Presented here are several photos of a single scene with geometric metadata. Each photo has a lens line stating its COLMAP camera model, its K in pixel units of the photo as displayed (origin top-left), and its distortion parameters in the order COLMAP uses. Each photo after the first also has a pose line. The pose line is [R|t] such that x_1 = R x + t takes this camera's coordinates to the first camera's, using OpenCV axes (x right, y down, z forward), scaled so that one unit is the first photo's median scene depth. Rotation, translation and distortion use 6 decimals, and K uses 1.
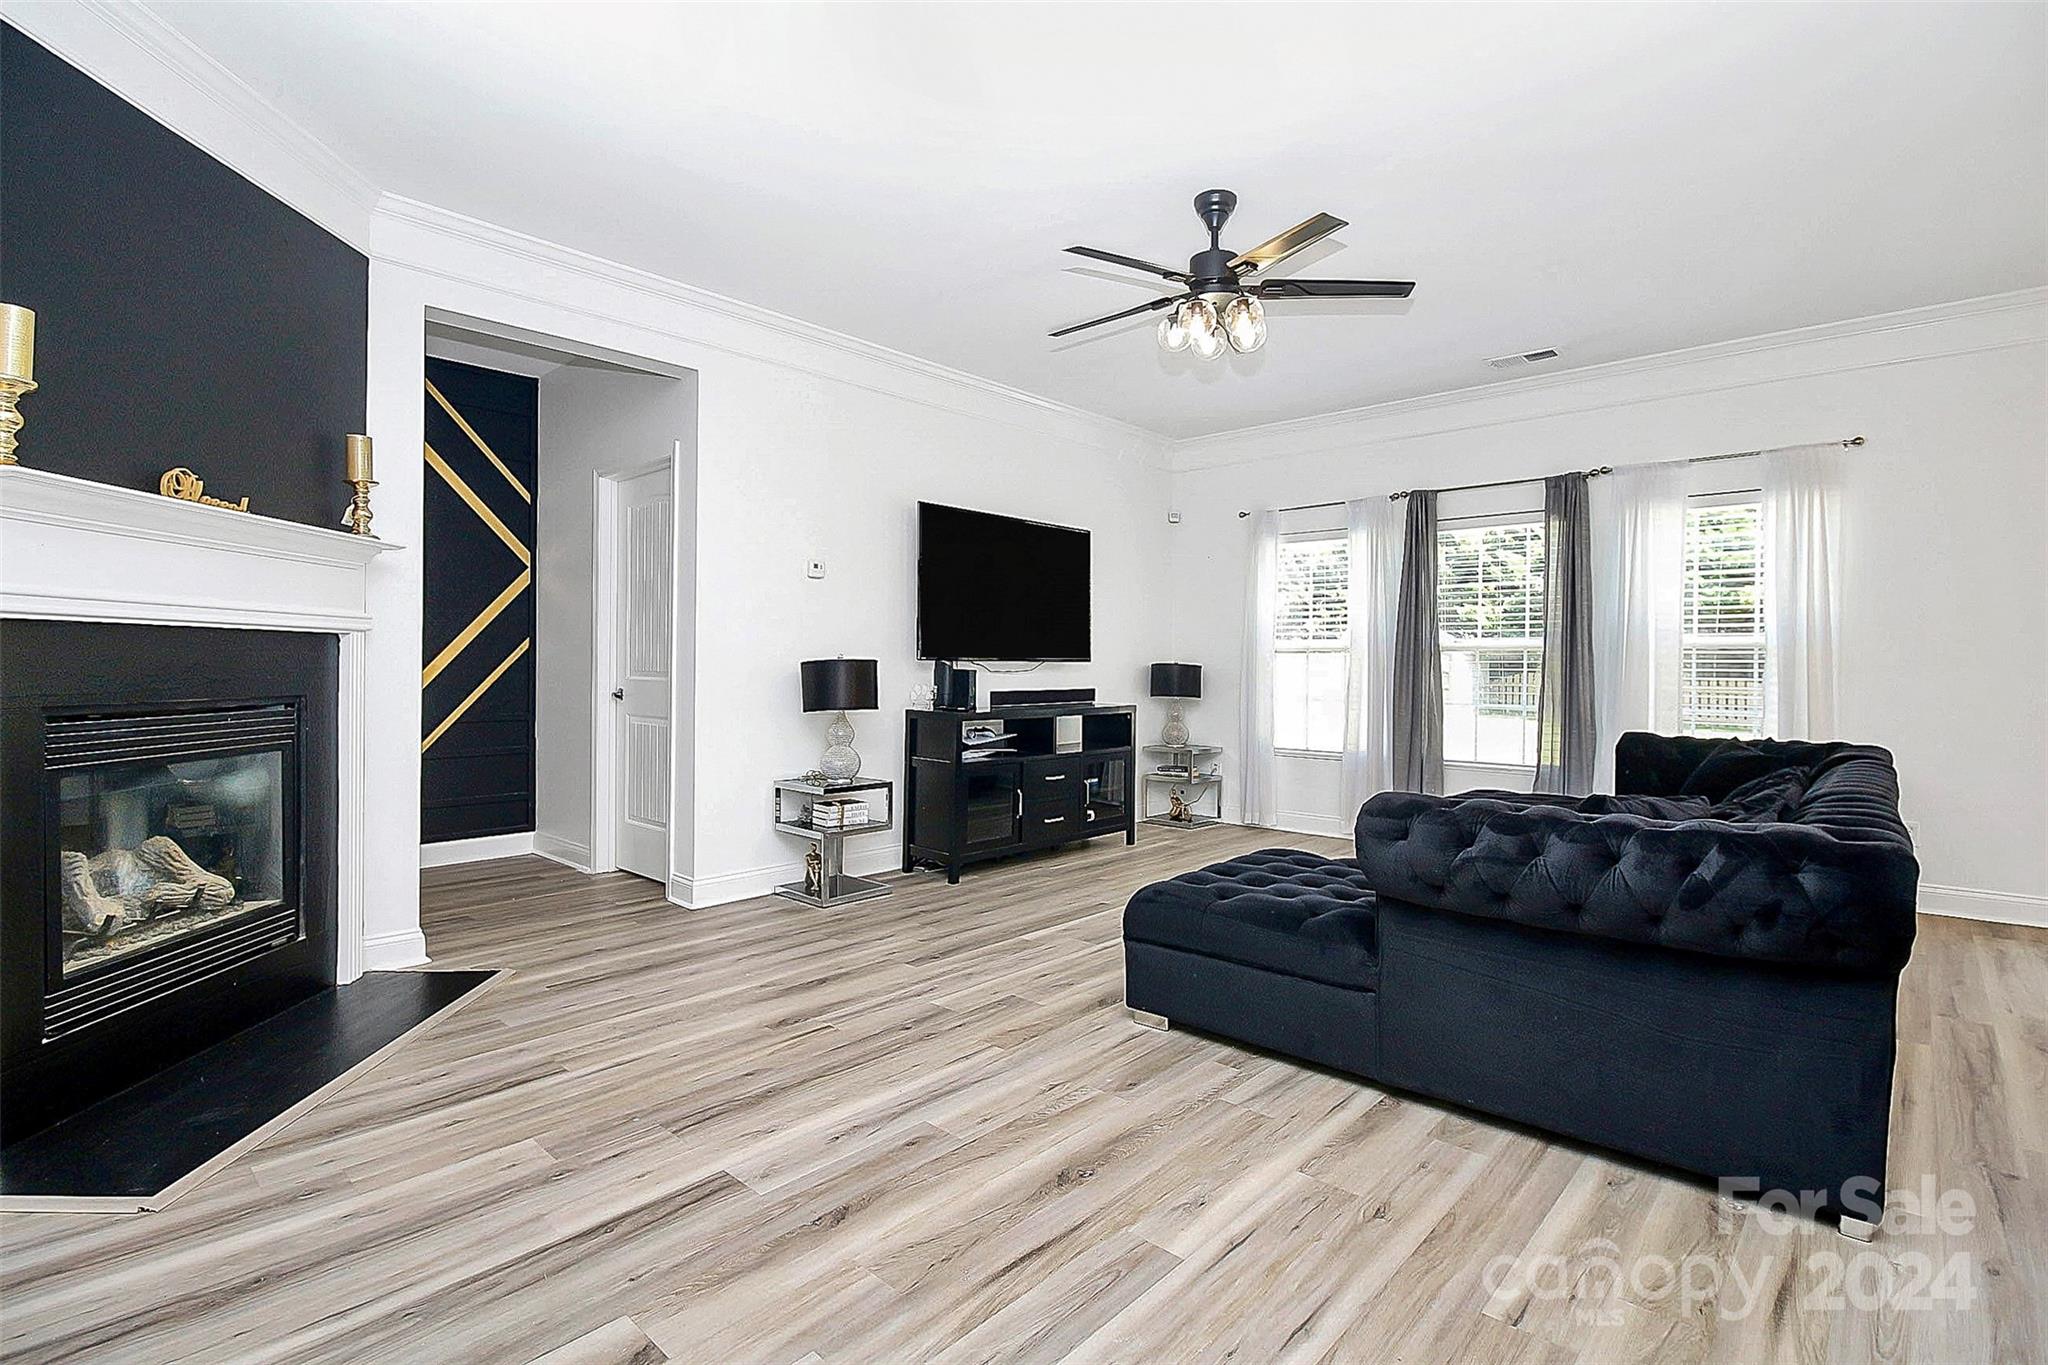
lens RADIAL K [[966.2, 0, 1026.6], [0, 966.2, 667.8], [0, 0, 1]] dist [-0.024943, -0.001170]
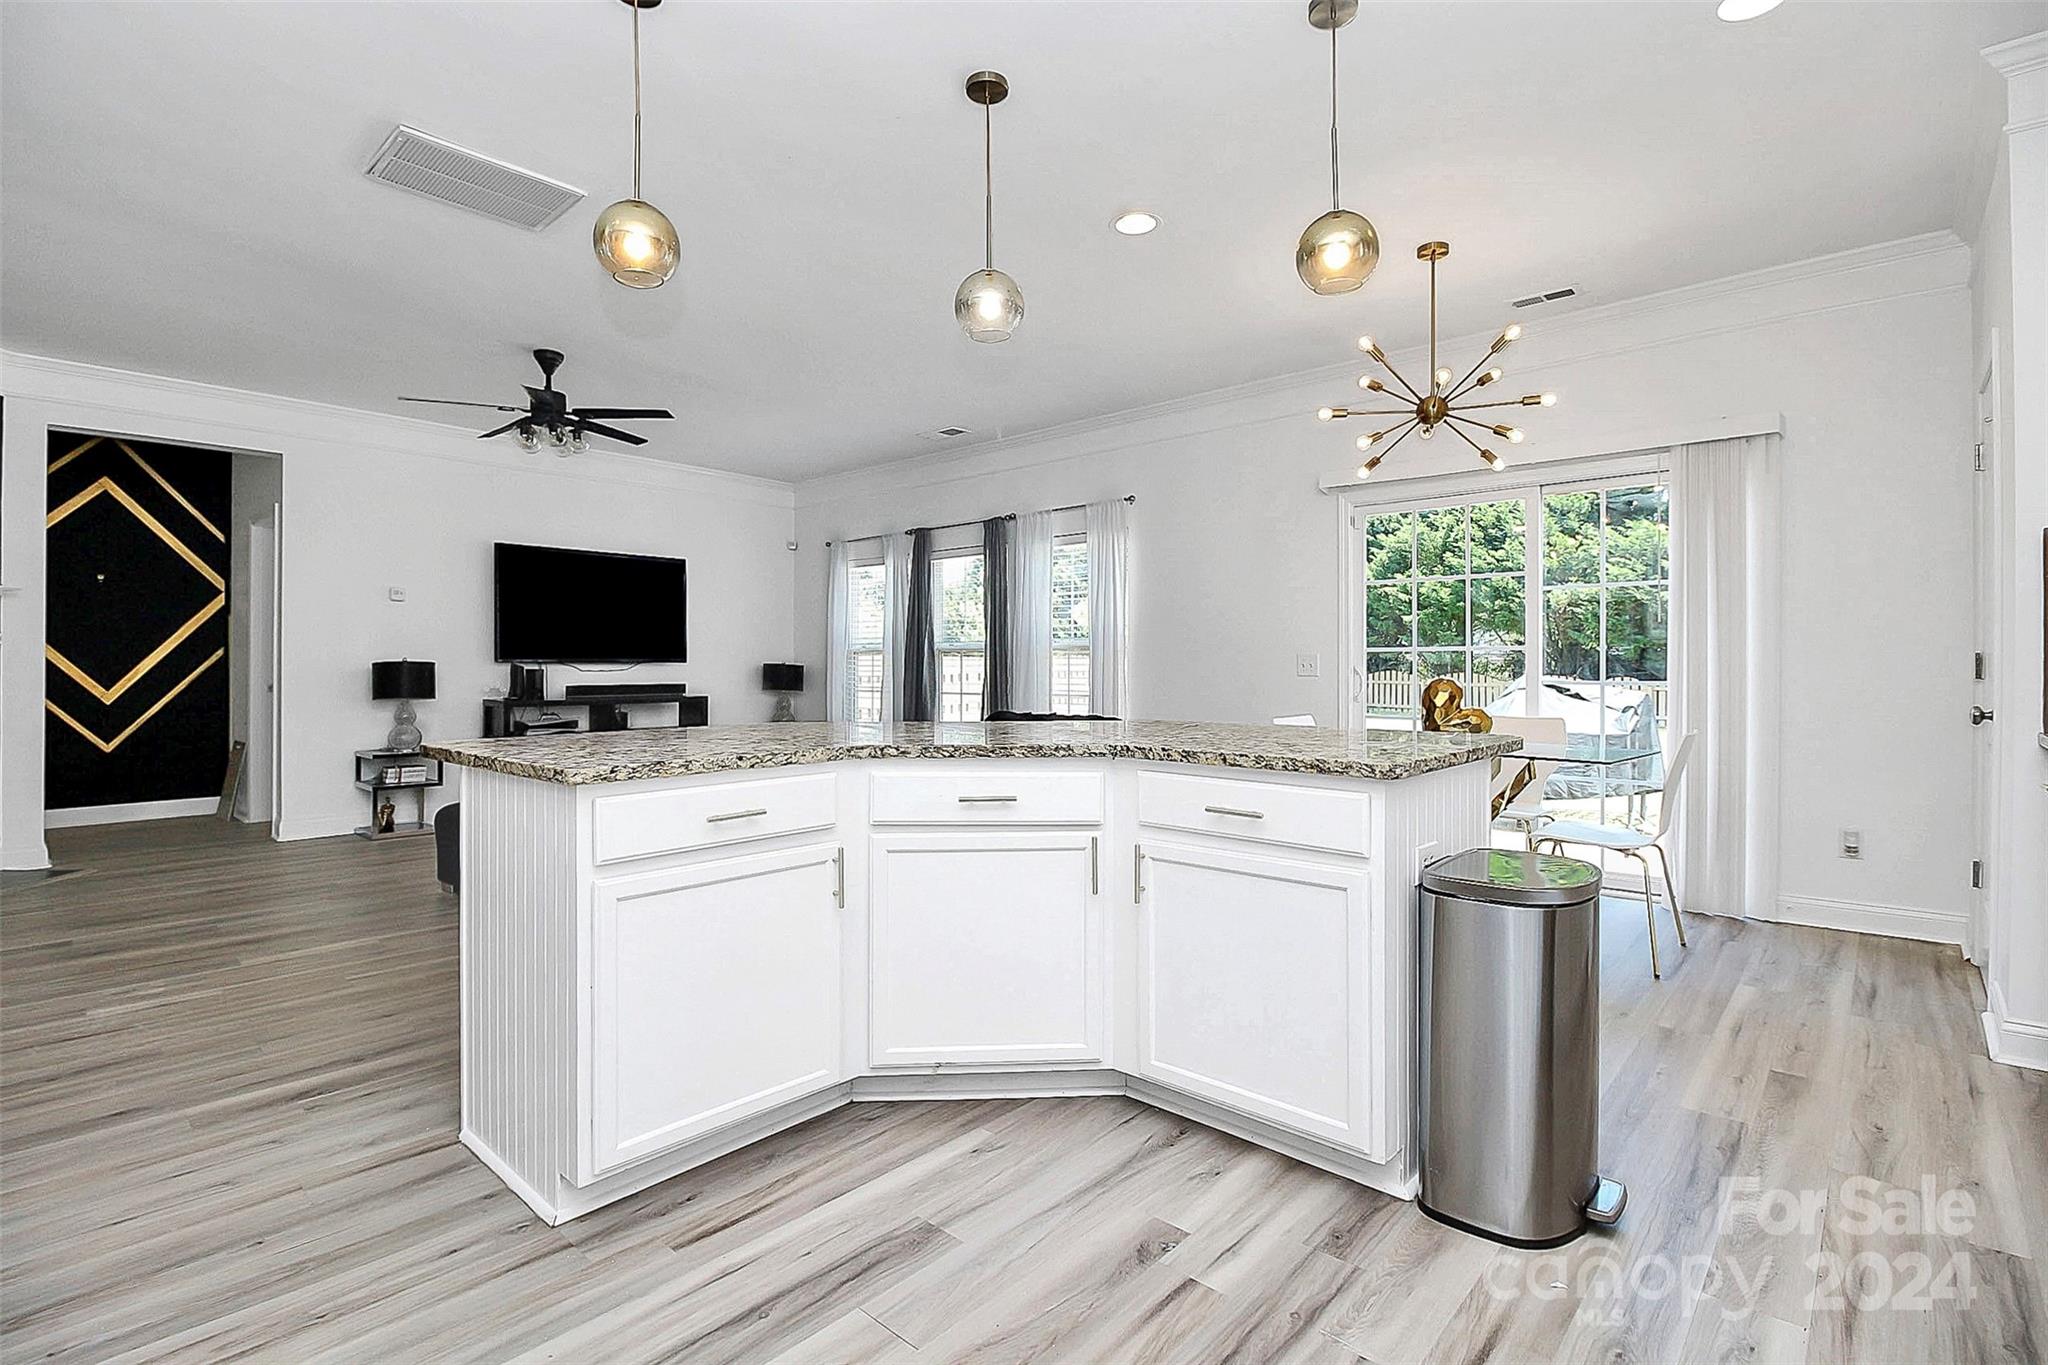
lens RADIAL K [[966.2, 0, 1069.5], [0, 966.2, 680.5], [0, 0, 1]] dist [-0.024943, -0.001170]
pose [[0.998981, -0.008152, 0.044381, 0.613683], [0.007552, 0.999878, 0.013681, 0.005232], [-0.044487, -0.013331, 0.998921, -0.350735]]
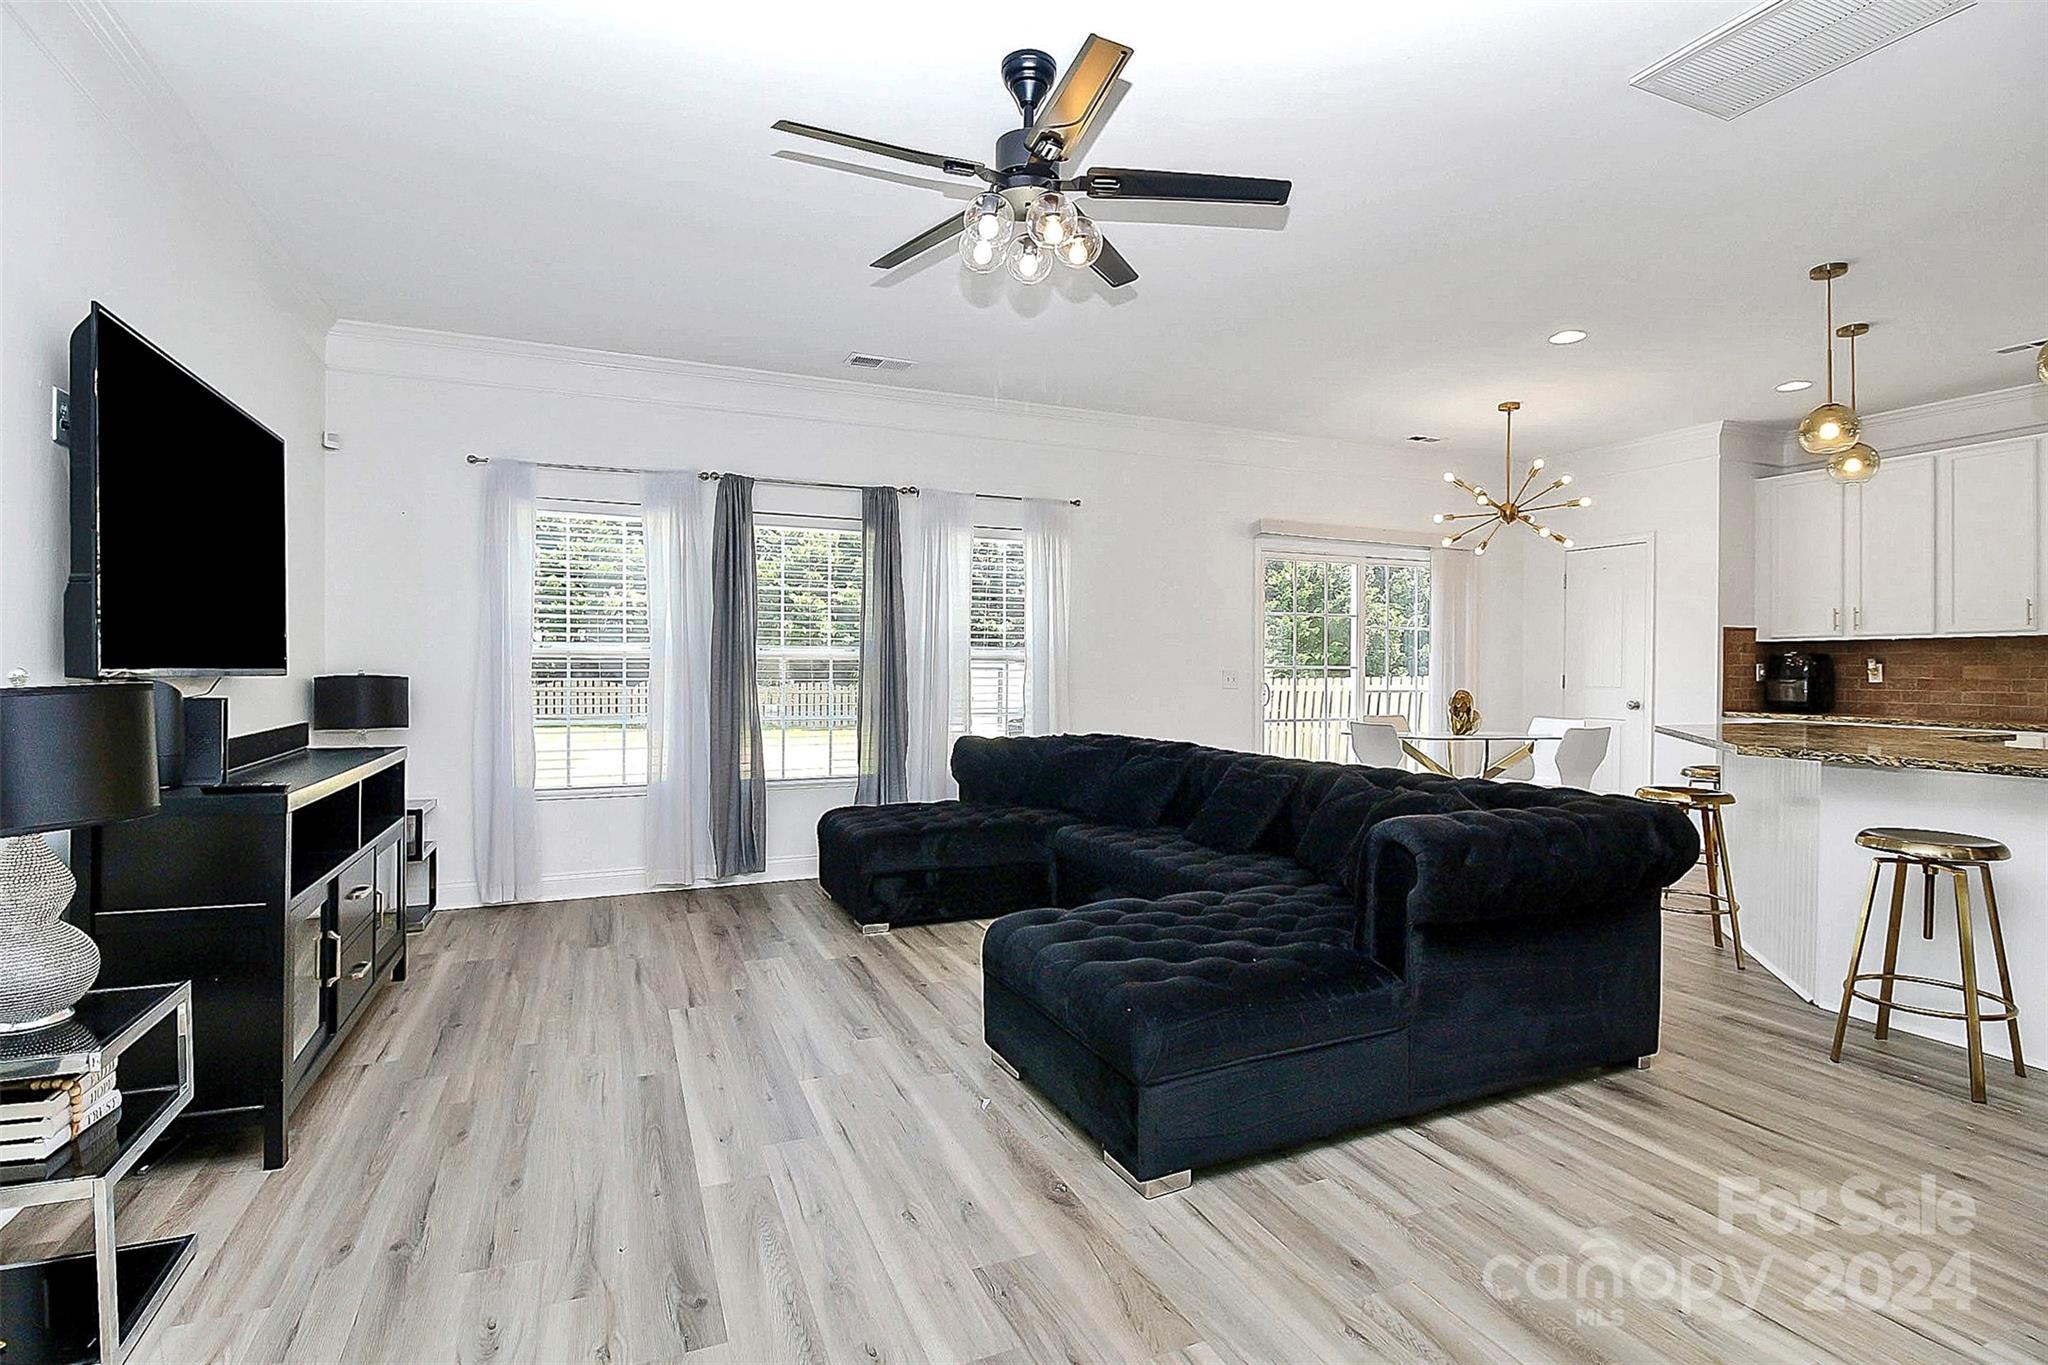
lens RADIAL K [[966.2, 0, 1020.7], [0, 966.2, 670.2], [0, 0, 1]] dist [-0.024943, -0.001170]
pose [[0.401118, -0.003591, 0.916019, -0.320194], [-0.000278, 0.999992, 0.004042, -0.011827], [-0.916026, -0.001876, 0.401114, 0.457633]]
